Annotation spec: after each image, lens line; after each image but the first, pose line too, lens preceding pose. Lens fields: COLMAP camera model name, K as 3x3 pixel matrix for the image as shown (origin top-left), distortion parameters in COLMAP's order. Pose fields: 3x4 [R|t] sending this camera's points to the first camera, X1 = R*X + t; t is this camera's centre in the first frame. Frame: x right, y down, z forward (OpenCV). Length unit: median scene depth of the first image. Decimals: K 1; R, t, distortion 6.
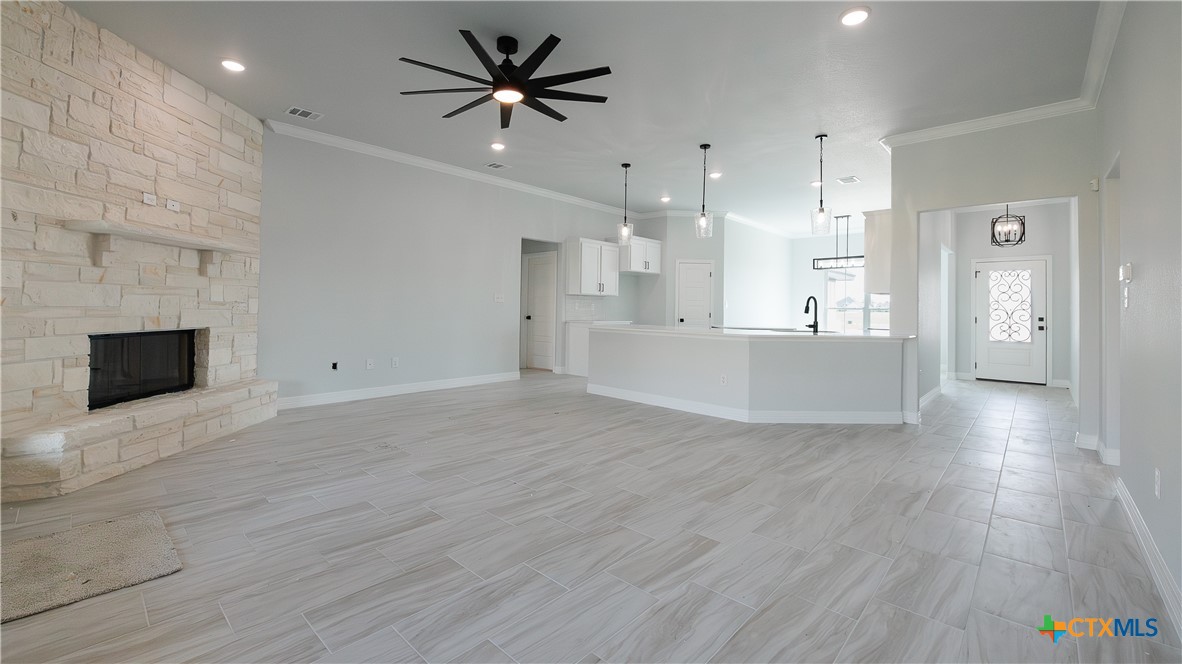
lens RADIAL K [[483.4, 0, 590.8], [0, 483.4, 300.9], [0, 0, 1]] dist [-0.009902, -0.000428]
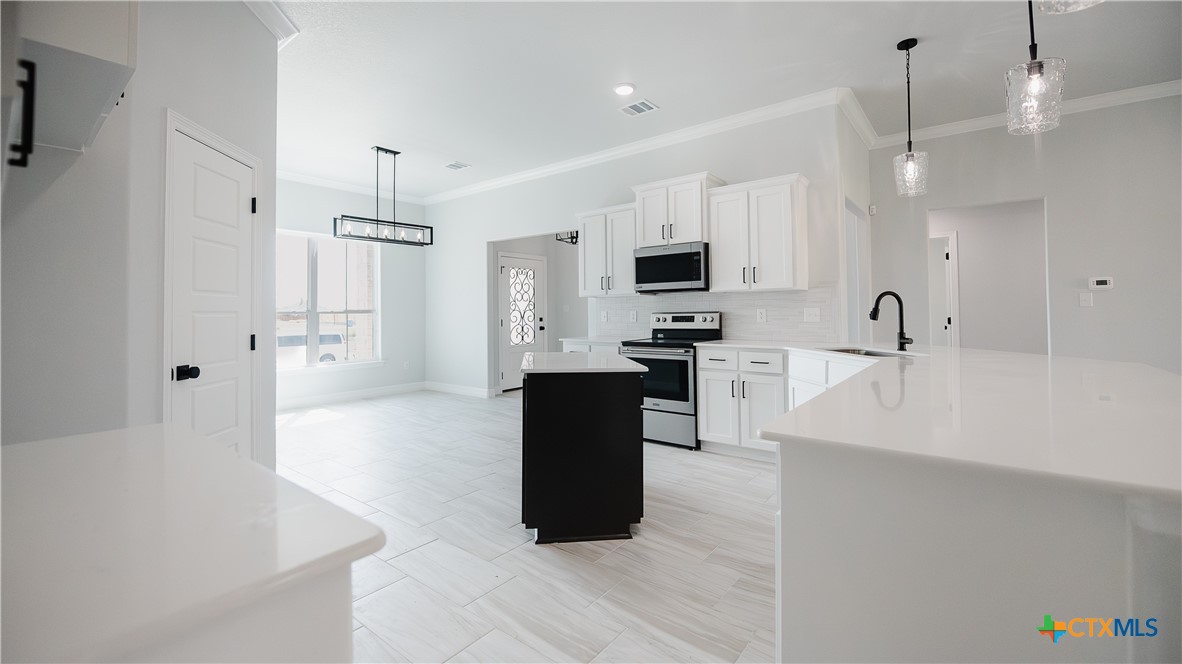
lens RADIAL K [[483.4, 0, 590.8], [0, 483.4, 300.9], [0, 0, 1]] dist [-0.009902, -0.000428]
pose [[-0.083150, 0.006541, 0.996516, -0.143520], [-0.006875, 0.999951, -0.007138, 0.011290], [-0.996513, -0.007444, -0.083101, 1.821506]]
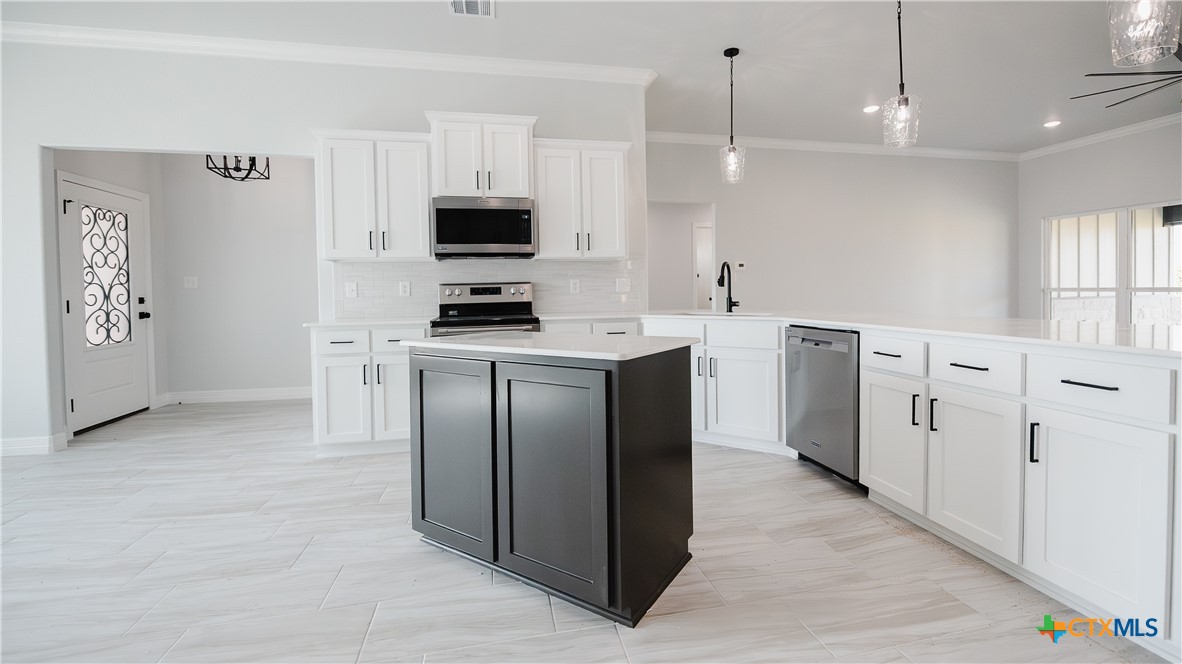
lens RADIAL K [[483.4, 0, 590.8], [0, 483.4, 300.9], [0, 0, 1]] dist [-0.009902, -0.000428]
pose [[-0.816788, -0.015264, 0.576736, 0.271083], [-0.007120, 0.999841, 0.016379, 0.046938], [-0.576894, 0.009272, -0.816766, 2.160584]]
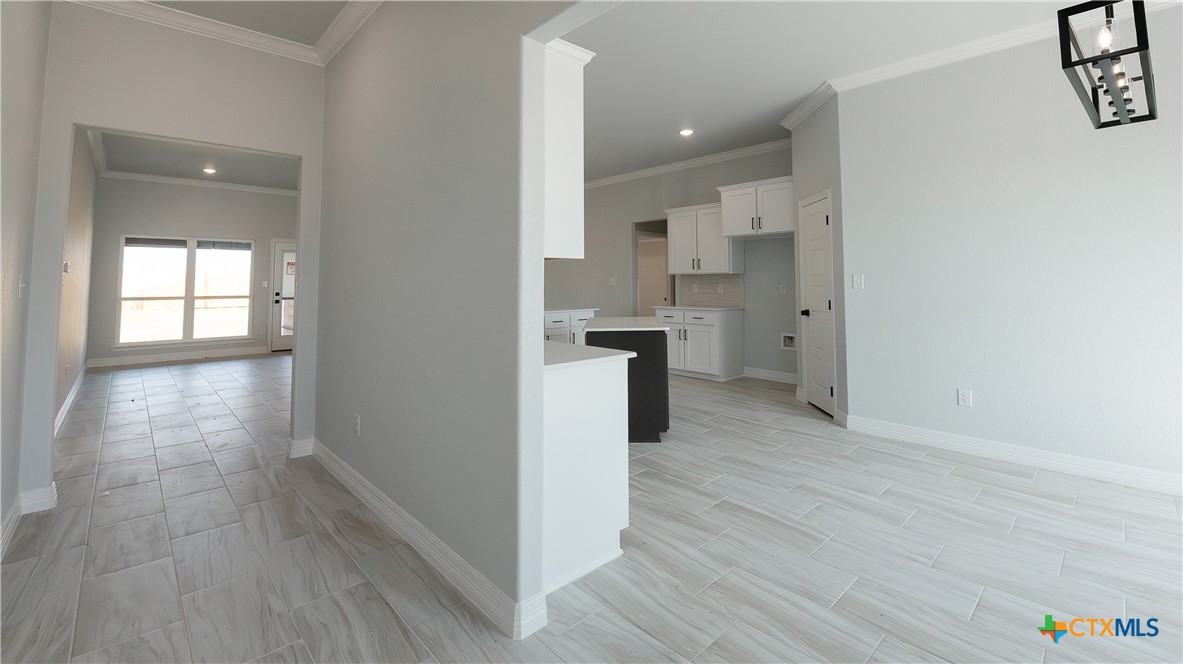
lens RADIAL K [[501.5, 0, 592.7], [0, 501.5, 263.6], [0, 0, 1]] dist [0.002008, -0.000010]
pose [[-0.057980, -0.052837, -0.996918, 1.699070], [0.018687, 0.998366, -0.054001, 0.025660], [0.998143, -0.021760, -0.056898, 1.771377]]
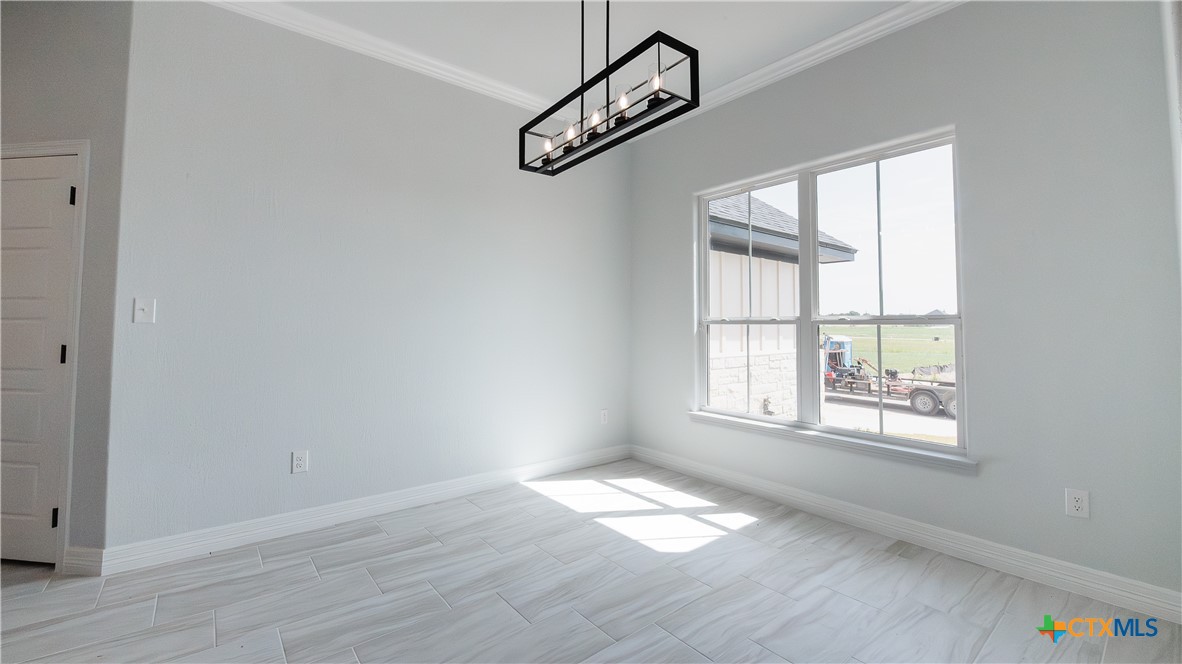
lens RADIAL K [[488.9, 0, 590.8], [0, 488.9, 302.7], [0, 0, 1]] dist [-0.015811, -0.000386]
pose [[0.992084, -0.019910, -0.123991, 1.255419], [0.015463, 0.999206, -0.036731, 0.036569], [0.124624, 0.034523, 0.991603, 1.746055]]
